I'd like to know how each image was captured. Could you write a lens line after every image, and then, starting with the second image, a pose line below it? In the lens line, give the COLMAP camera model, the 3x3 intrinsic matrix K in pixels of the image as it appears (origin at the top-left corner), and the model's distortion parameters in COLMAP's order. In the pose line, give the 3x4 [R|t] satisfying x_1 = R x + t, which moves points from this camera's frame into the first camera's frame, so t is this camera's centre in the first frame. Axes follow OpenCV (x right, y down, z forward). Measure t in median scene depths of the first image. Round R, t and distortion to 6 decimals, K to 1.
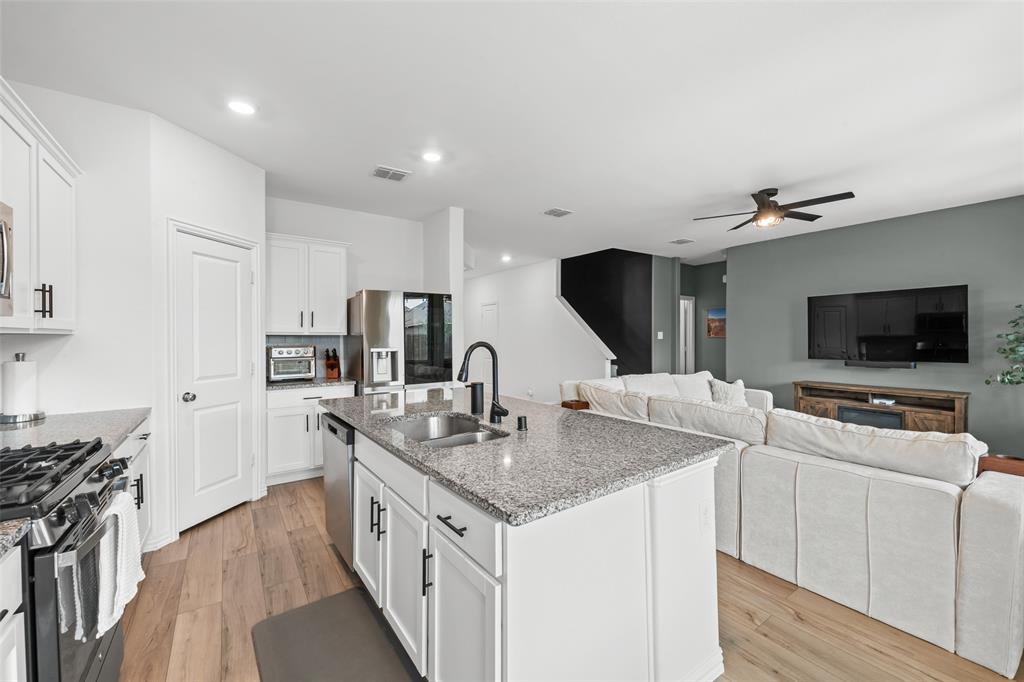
lens RADIAL K [[408.0, 0, 509.1], [0, 408.0, 342.4], [0, 0, 1]] dist [0.002704, -0.003103]
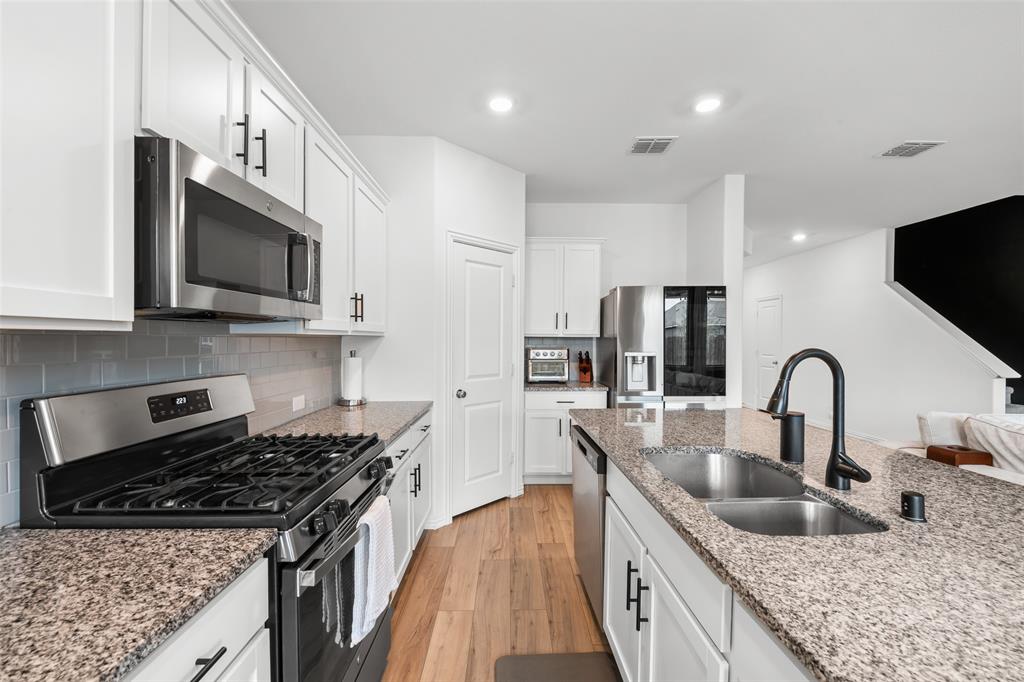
lens RADIAL K [[408.0, 0, 516.9], [0, 408.0, 342.3], [0, 0, 1]] dist [0.002704, -0.003103]
pose [[0.836429, 0.009927, -0.547986, -0.049612], [-0.013006, 0.999914, -0.001738, -0.002181], [0.547921, 0.008581, 0.836486, 0.128469]]
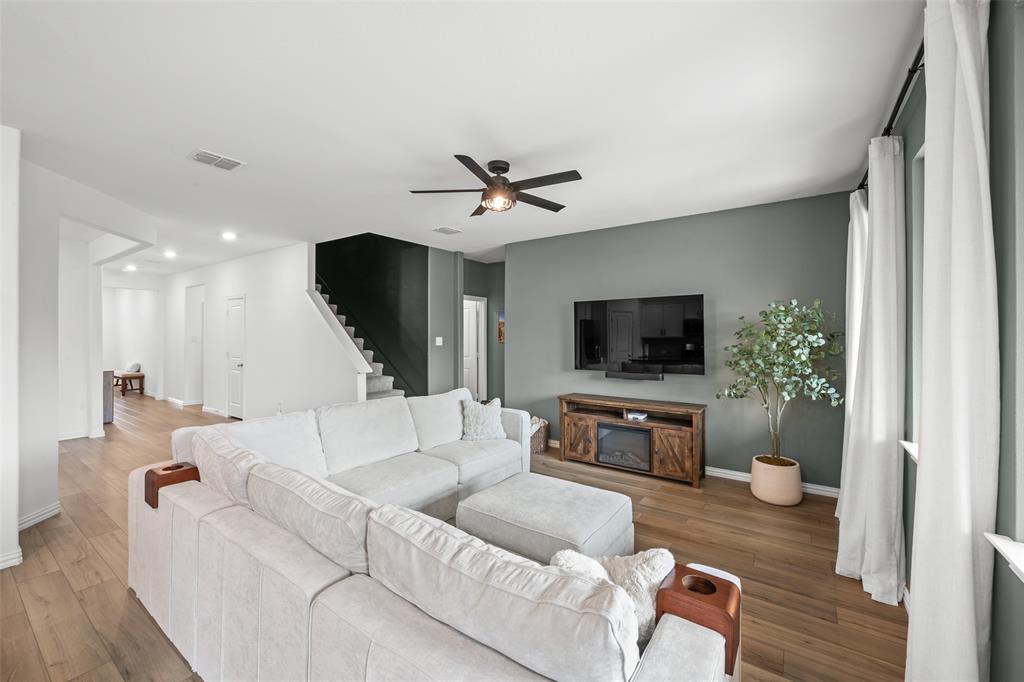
lens RADIAL K [[408.0, 0, 505.8], [0, 408.0, 334.2], [0, 0, 1]] dist [0.002704, -0.003103]
pose [[0.941202, 0.003839, 0.337822, 0.362780], [0.000386, 0.999923, -0.012438, -0.035306], [-0.337844, 0.011837, 0.941128, 0.250181]]
